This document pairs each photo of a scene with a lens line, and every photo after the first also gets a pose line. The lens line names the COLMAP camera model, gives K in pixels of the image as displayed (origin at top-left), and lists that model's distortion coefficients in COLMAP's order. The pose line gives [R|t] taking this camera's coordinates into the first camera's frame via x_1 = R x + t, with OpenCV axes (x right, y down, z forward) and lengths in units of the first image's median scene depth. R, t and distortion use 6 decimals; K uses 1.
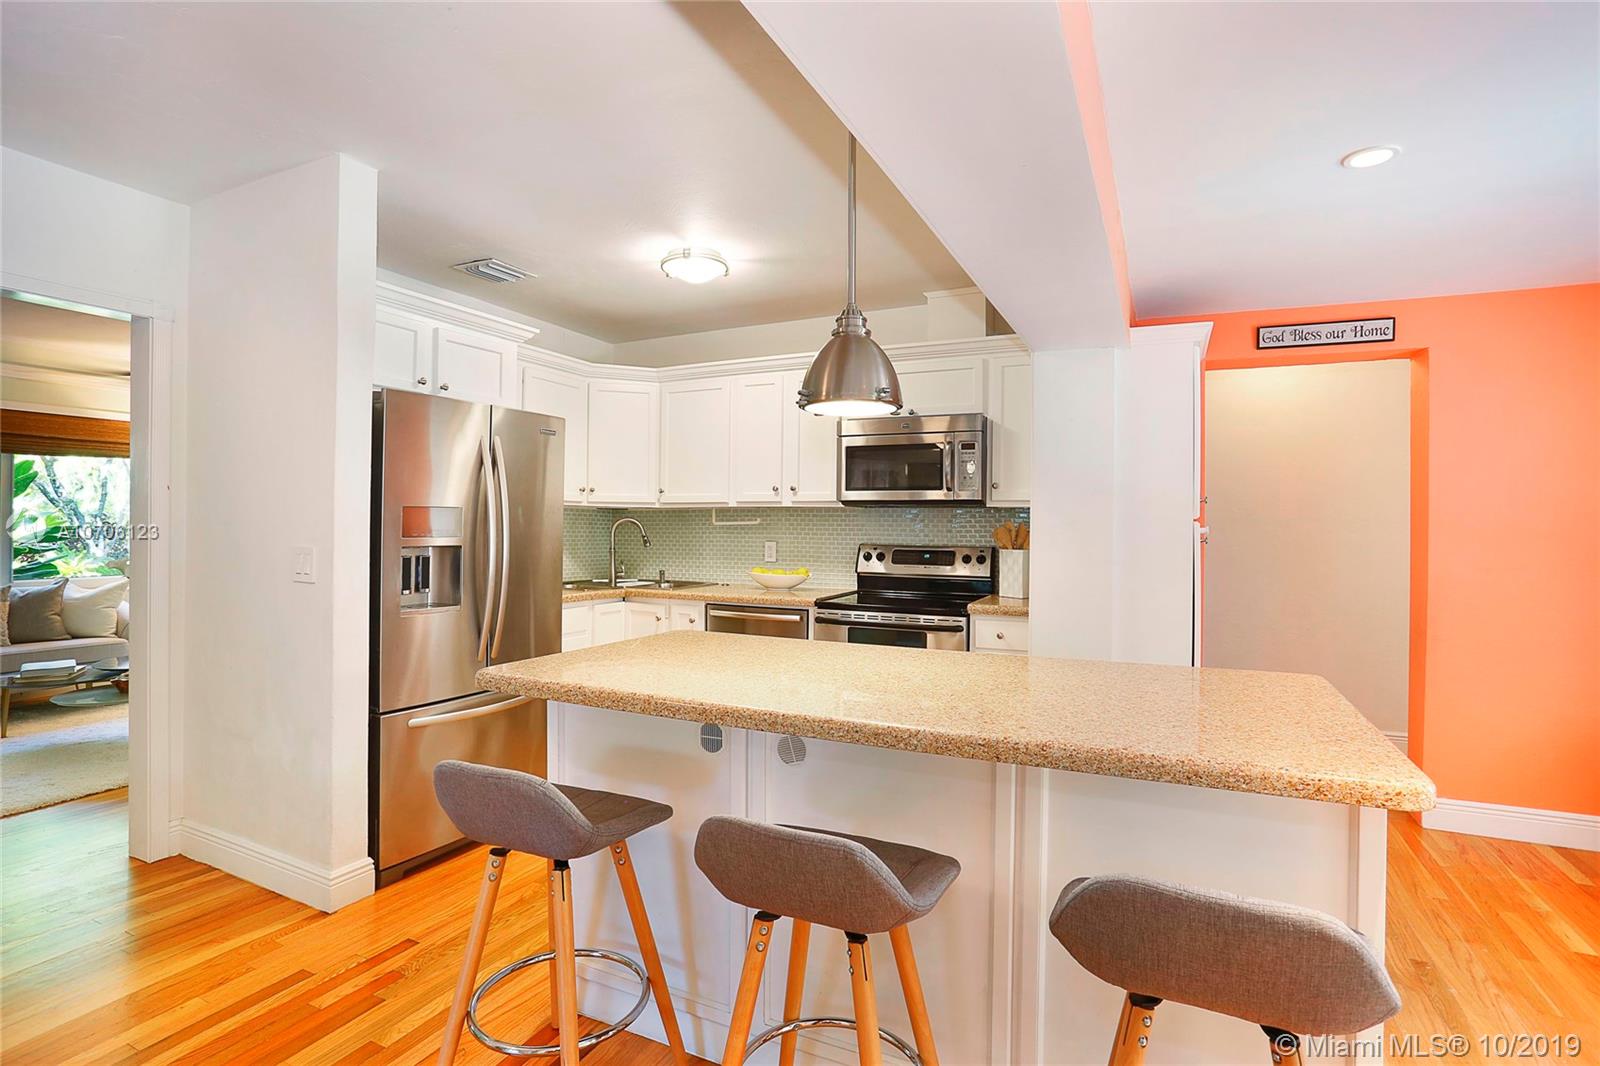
lens RADIAL K [[781.0, 0, 800.0], [0, 781.0, 521.6], [0, 0, 1]] dist [-0.044853, 0.009070]
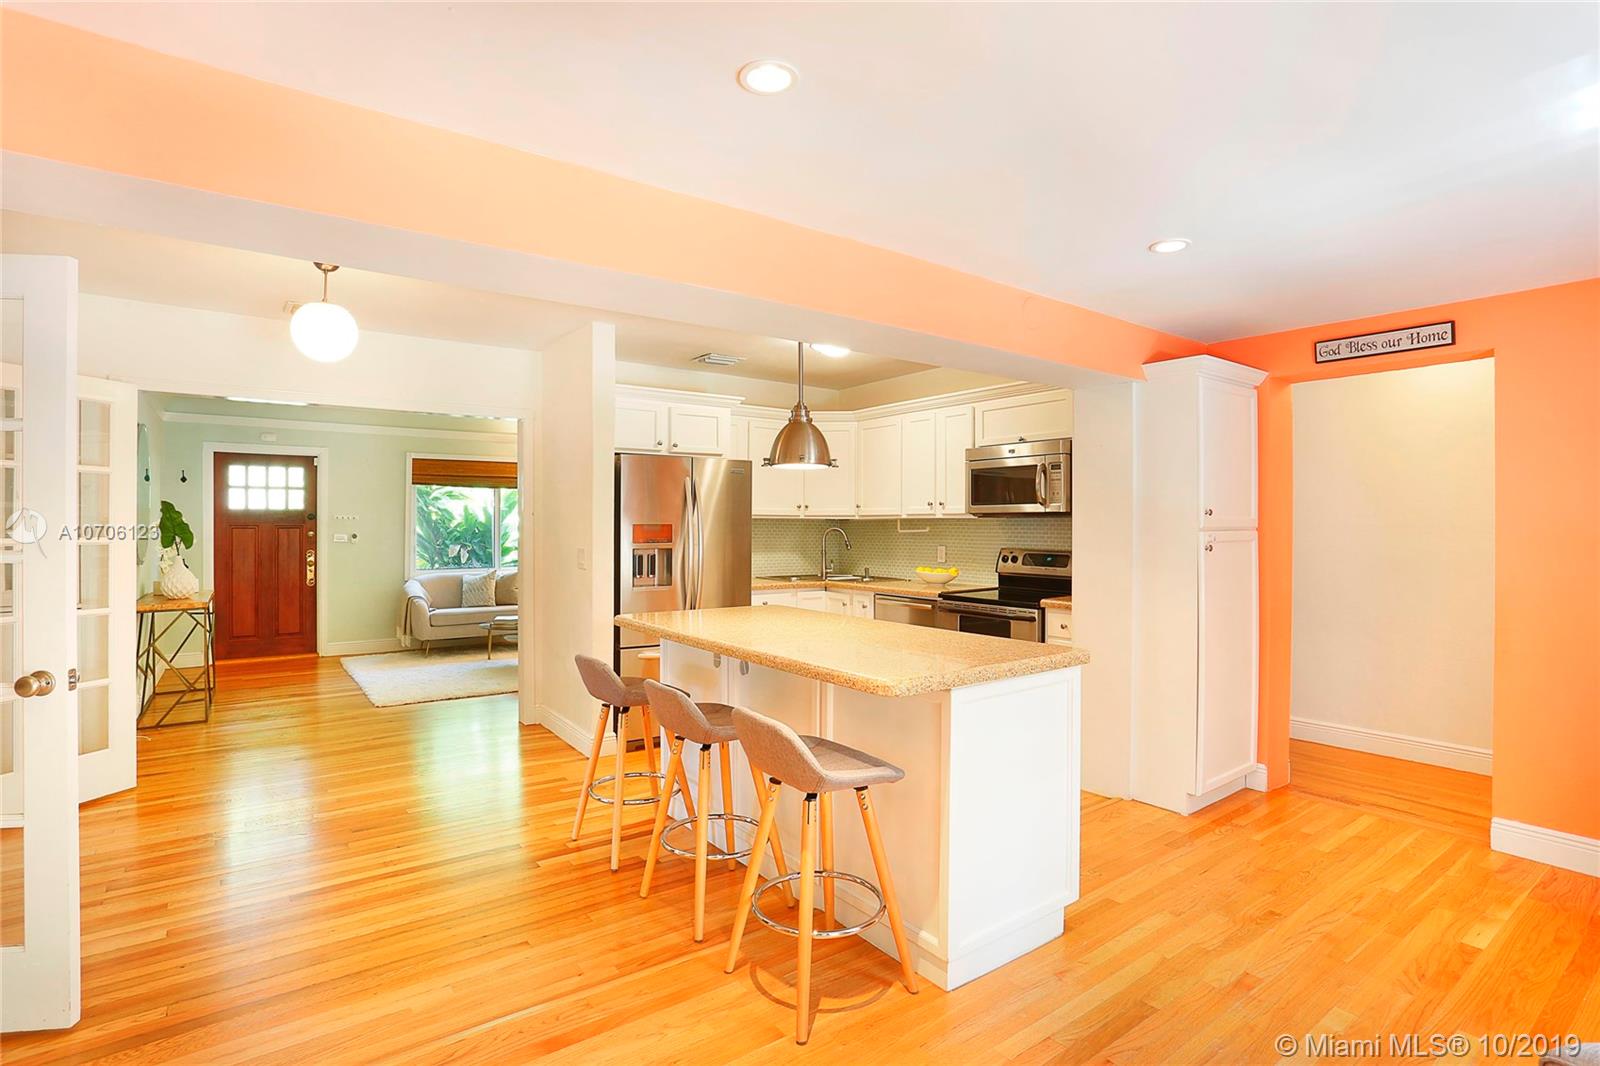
lens RADIAL K [[781.0, 0, 805.2], [0, 781.0, 541.9], [0, 0, 1]] dist [-0.044853, 0.009070]
pose [[0.880660, 0.002158, -0.473745, 0.466932], [0.010203, 0.999671, 0.023521, -0.015259], [0.473640, -0.025548, 0.880348, -0.232611]]
